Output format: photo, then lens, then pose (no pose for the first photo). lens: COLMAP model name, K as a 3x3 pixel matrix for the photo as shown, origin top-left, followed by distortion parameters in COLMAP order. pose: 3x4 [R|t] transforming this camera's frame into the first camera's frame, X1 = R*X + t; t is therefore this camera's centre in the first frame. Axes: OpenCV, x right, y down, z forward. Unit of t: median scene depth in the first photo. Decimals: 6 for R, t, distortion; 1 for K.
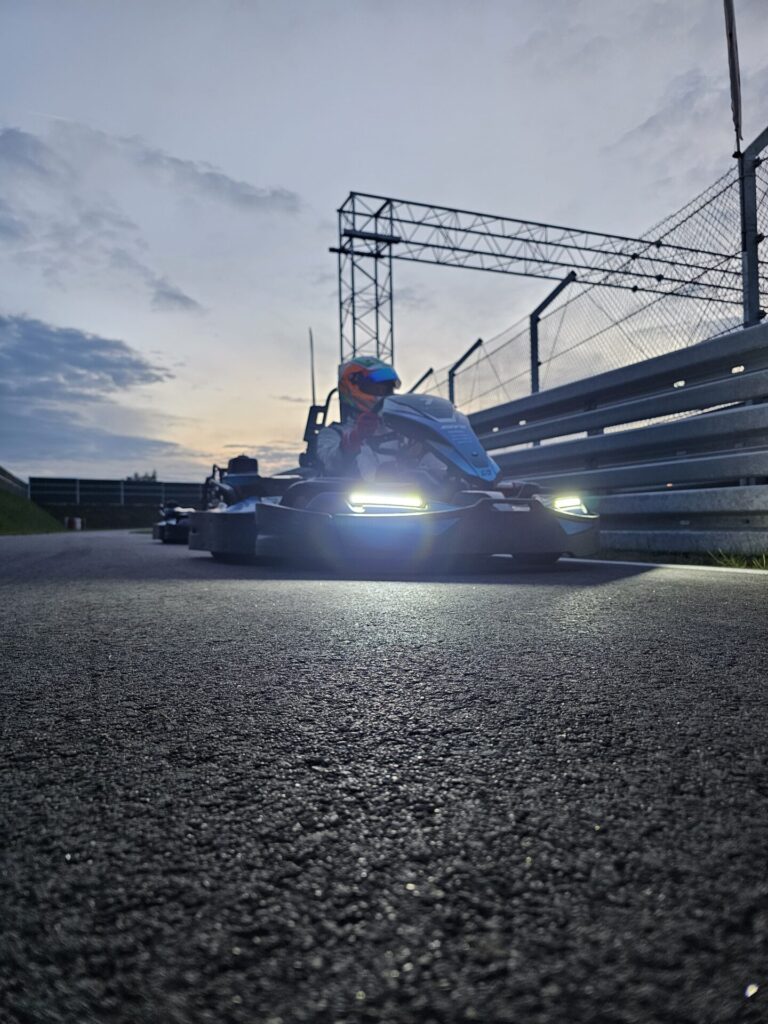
lens RADIAL K [[730.2, 0, 379.2], [0, 730.2, 512.7], [0, 0, 1]] dist [0.032995, -0.039170]
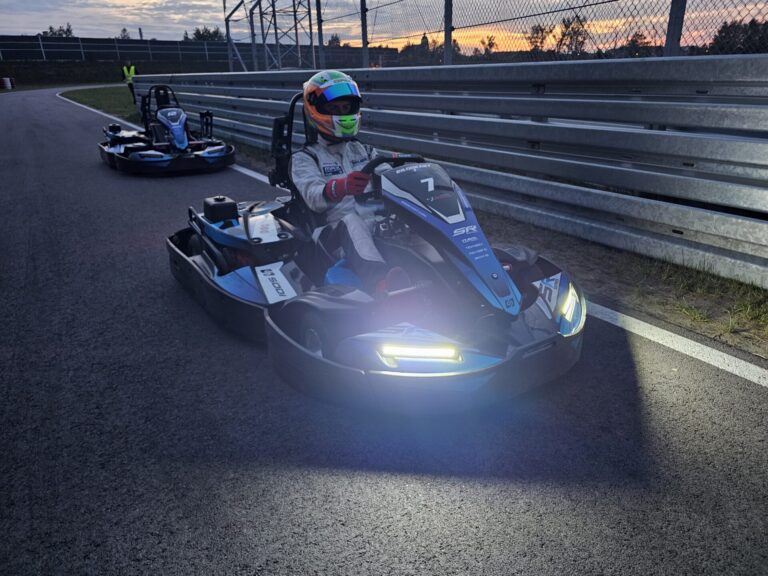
lens RADIAL K [[565.1, 0, 376.6], [0, 565.1, 288.8], [0, 0, 1]] dist [0.006672, -0.000068]
pose [[0.986967, -0.077098, 0.141249, -0.029369], [0.017812, 0.924703, 0.380272, -0.076998], [-0.159932, -0.372800, 0.914025, 0.068533]]
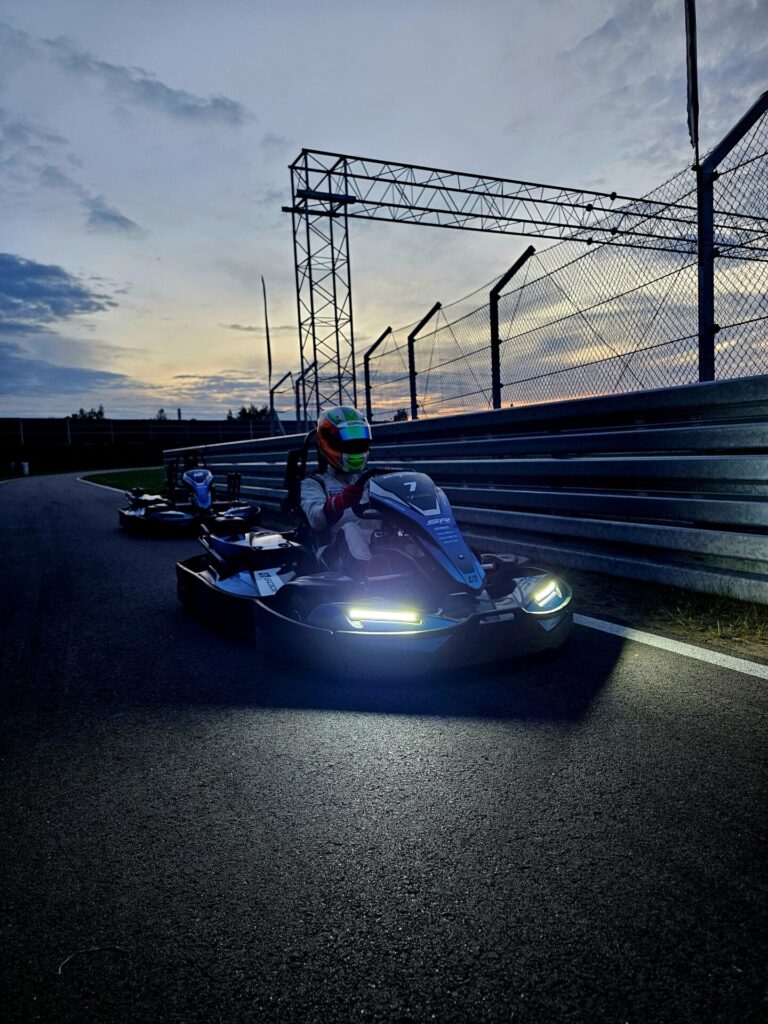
lens RADIAL K [[730.2, 0, 379.2], [0, 730.2, 512.7], [0, 0, 1]] dist [0.032995, -0.039170]
pose [[0.997757, -0.030823, 0.059423, -0.011207], [0.024846, 0.994795, 0.098822, -0.054822], [-0.062160, -0.097124, 0.993329, -0.013807]]
